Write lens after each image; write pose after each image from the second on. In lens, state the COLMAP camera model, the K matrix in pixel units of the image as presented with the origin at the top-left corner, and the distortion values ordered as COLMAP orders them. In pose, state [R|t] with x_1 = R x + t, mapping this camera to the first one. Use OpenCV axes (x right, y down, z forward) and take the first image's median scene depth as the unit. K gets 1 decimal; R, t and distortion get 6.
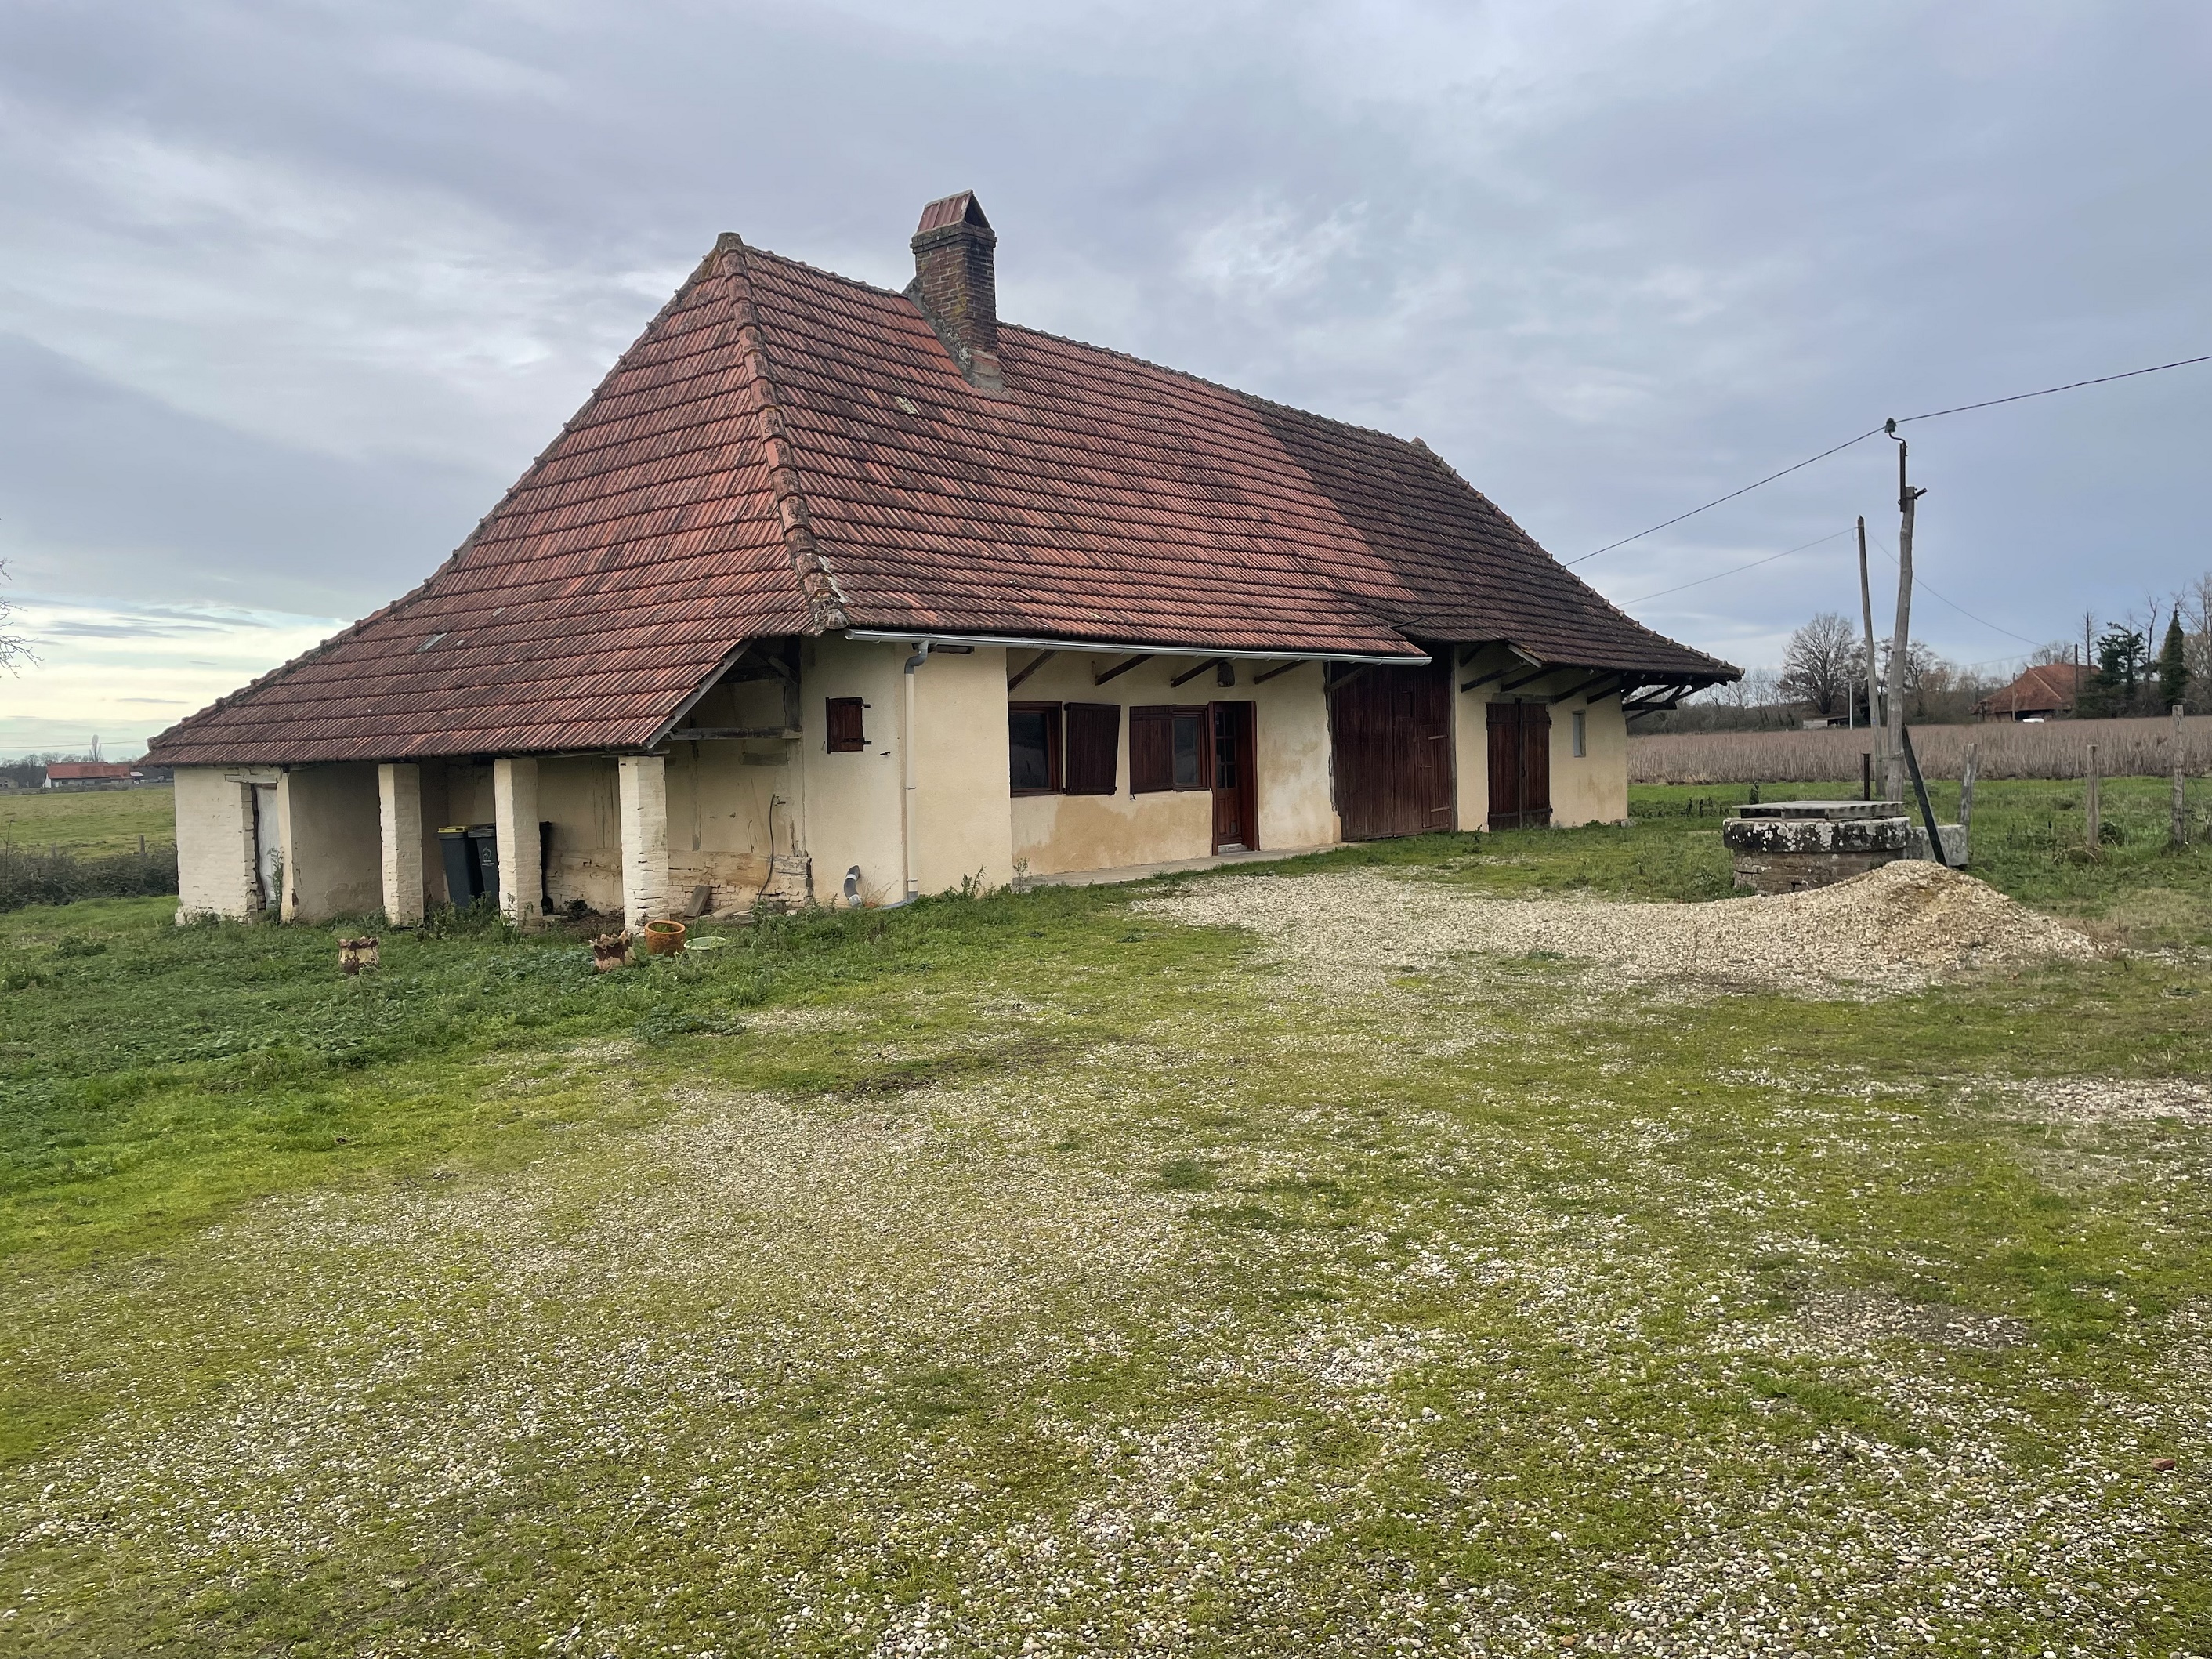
lens RADIAL K [[1690.3, 0, 1109.8], [0, 1690.3, 824.2], [0, 0, 1]] dist [0.046752, 0.000471]
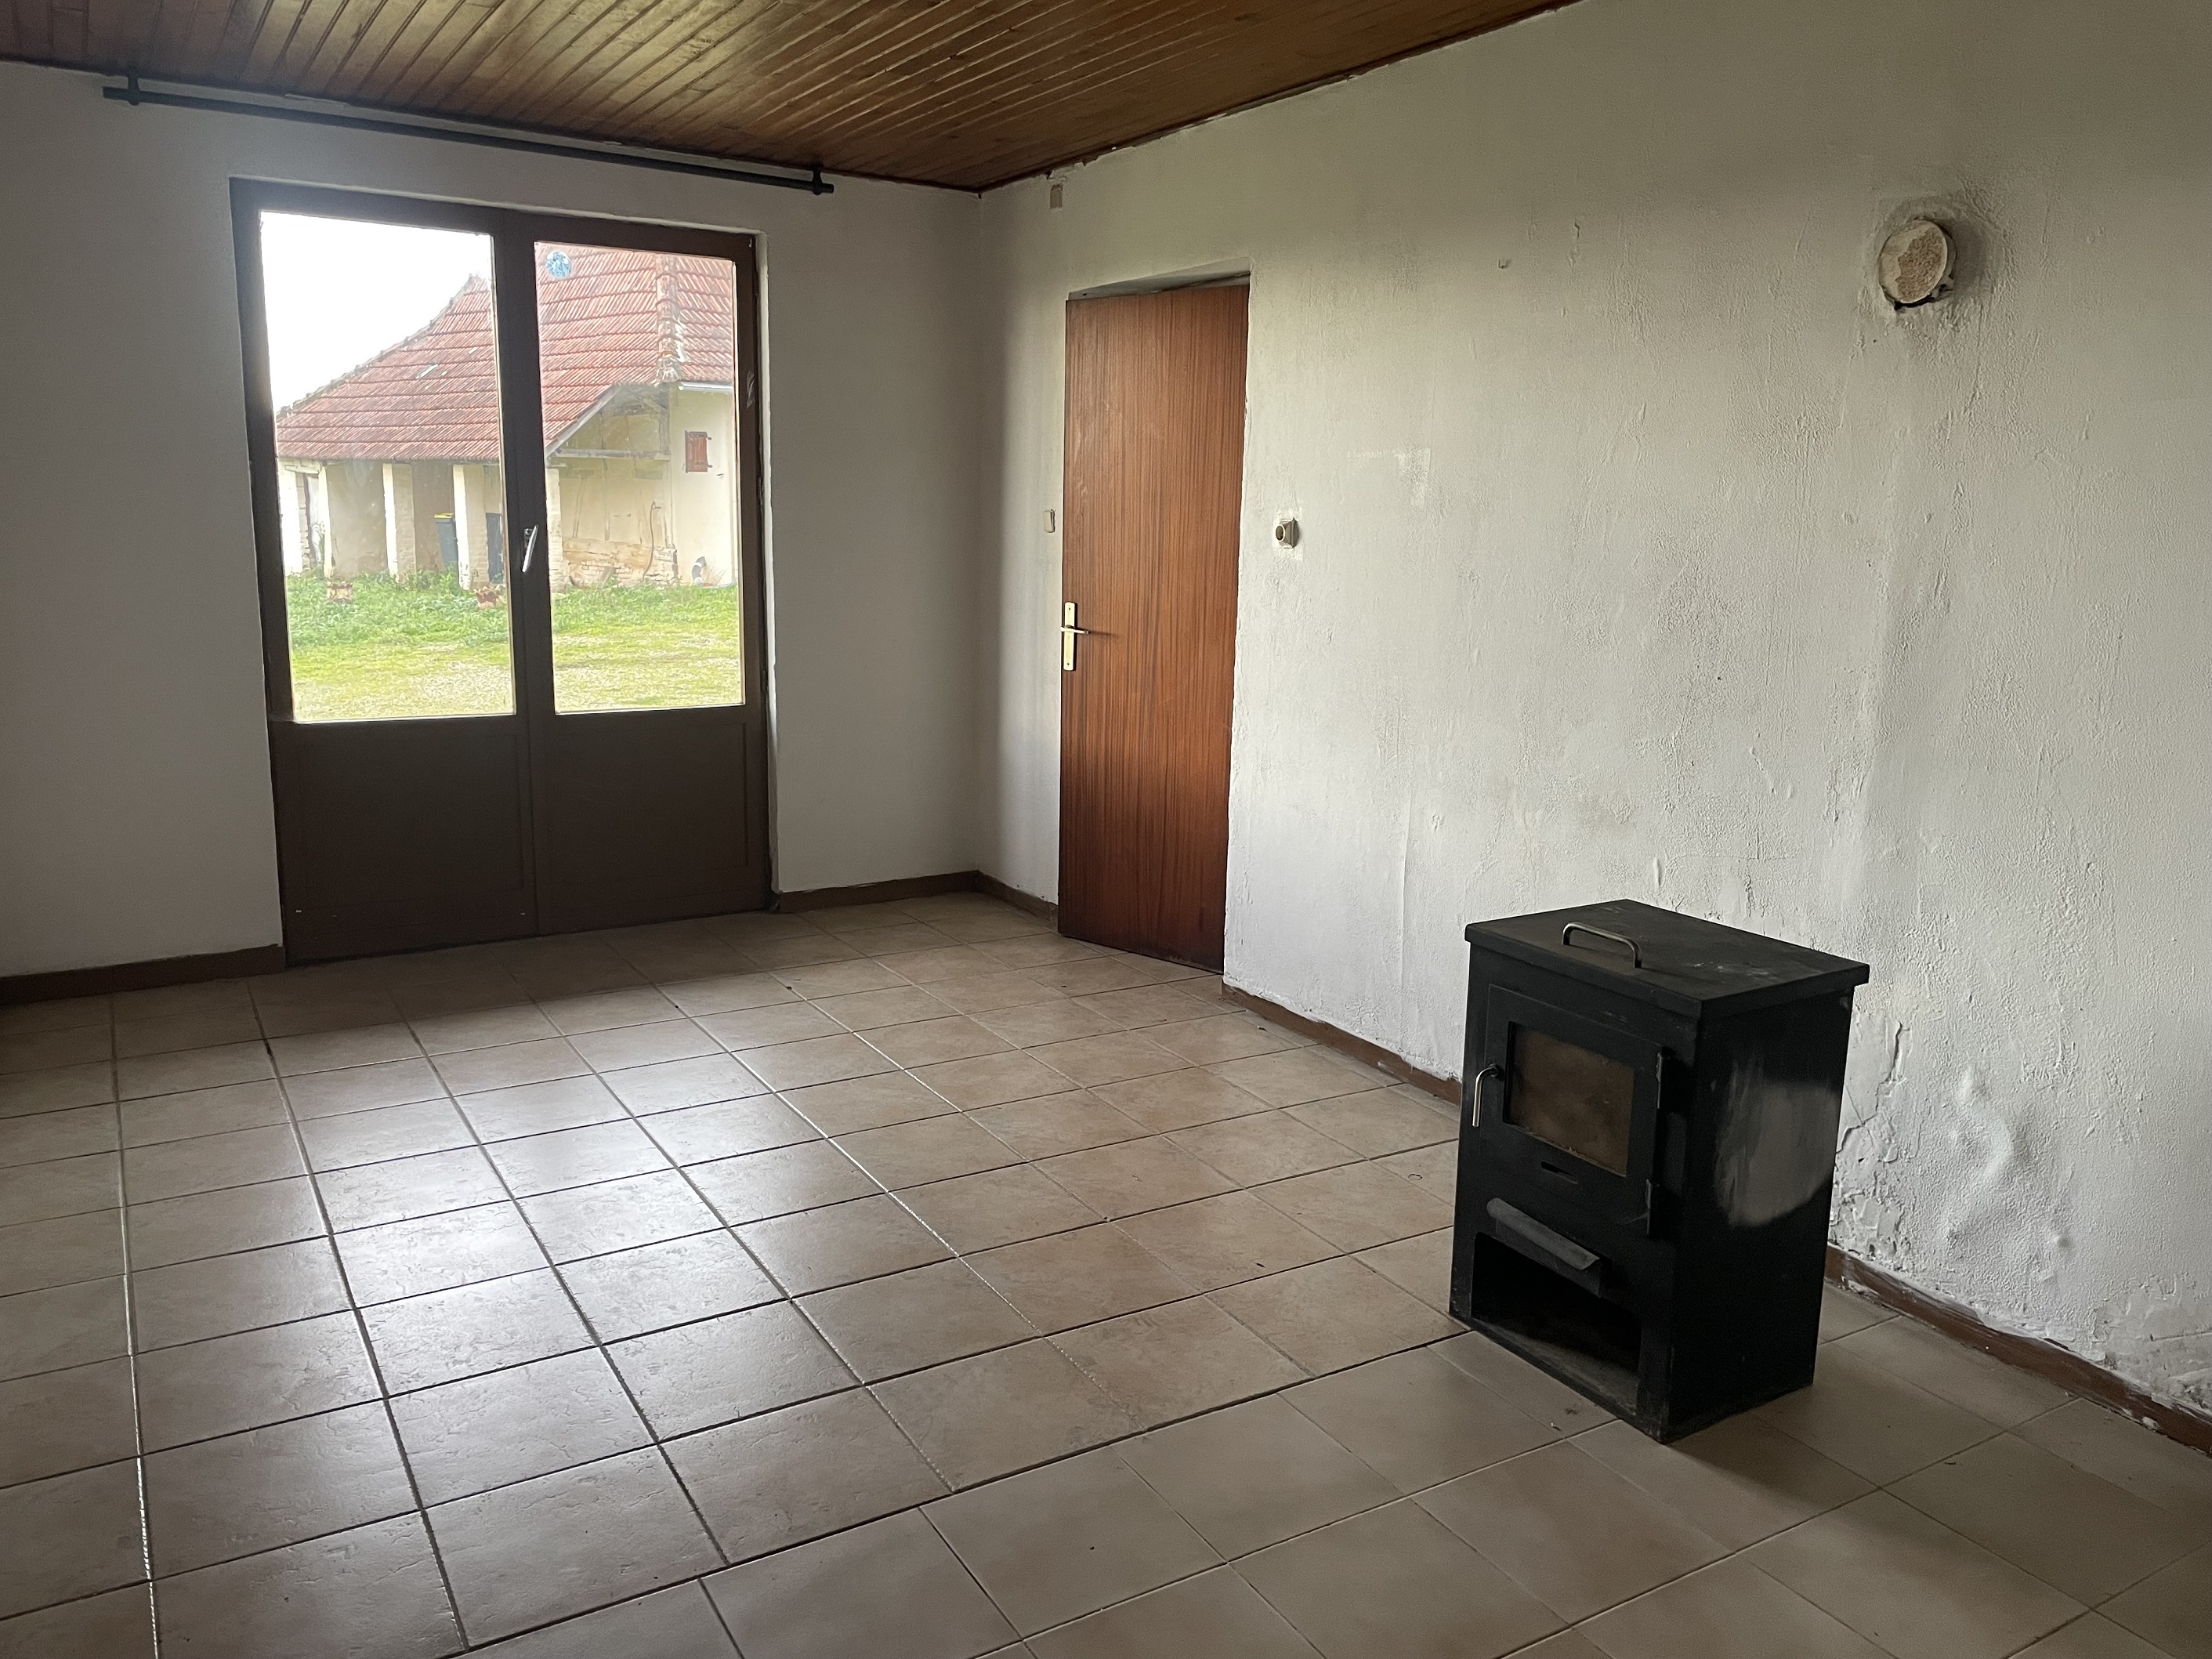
lens RADIAL K [[1690.3, 0, 1105.7], [0, 1690.3, 831.0], [0, 0, 1]] dist [0.046752, 0.000471]
pose [[0.994507, 0.065869, -0.081347, 0.291744], [-0.052149, 0.985647, 0.160560, 0.005485], [0.090756, -0.155436, 0.983668, -0.356243]]
